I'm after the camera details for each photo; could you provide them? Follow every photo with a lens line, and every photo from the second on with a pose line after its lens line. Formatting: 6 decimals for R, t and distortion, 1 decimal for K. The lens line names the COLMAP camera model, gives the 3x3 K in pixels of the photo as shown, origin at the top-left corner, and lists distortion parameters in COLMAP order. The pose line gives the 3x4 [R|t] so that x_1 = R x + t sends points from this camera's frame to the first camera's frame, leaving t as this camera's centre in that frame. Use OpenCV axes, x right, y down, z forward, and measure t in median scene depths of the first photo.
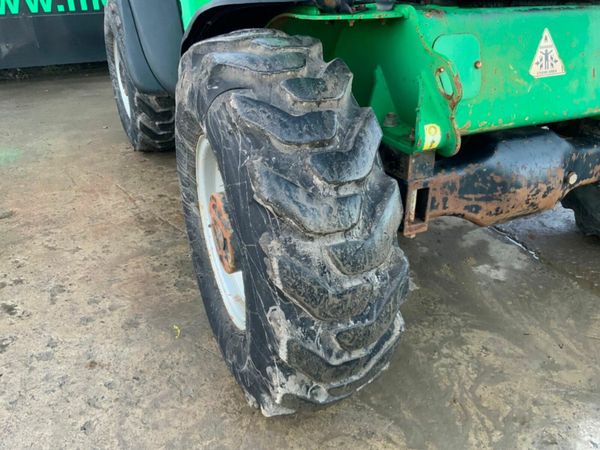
lens RADIAL K [[498.5, 0, 300.0], [0, 498.5, 225.0], [0, 0, 1]] dist [0.098173, -0.188351]
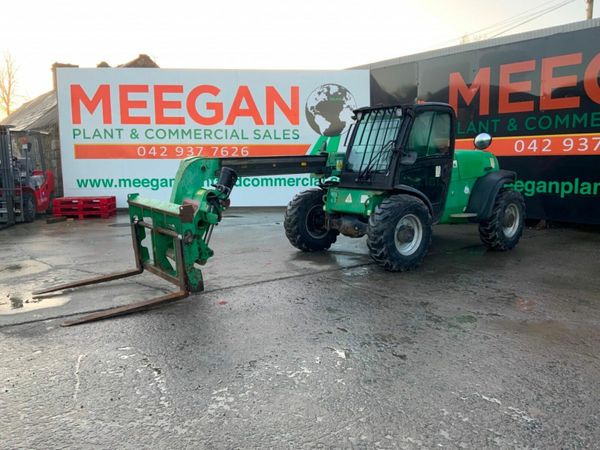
lens RADIAL K [[498.5, 0, 300.0], [0, 498.5, 225.0], [0, 0, 1]] dist [0.098173, -0.188351]
pose [[0.252684, 0.129063, -0.958902, 4.945730], [-0.433793, 0.900986, 0.006957, 0.060052], [0.864855, 0.414207, 0.283652, -0.641898]]
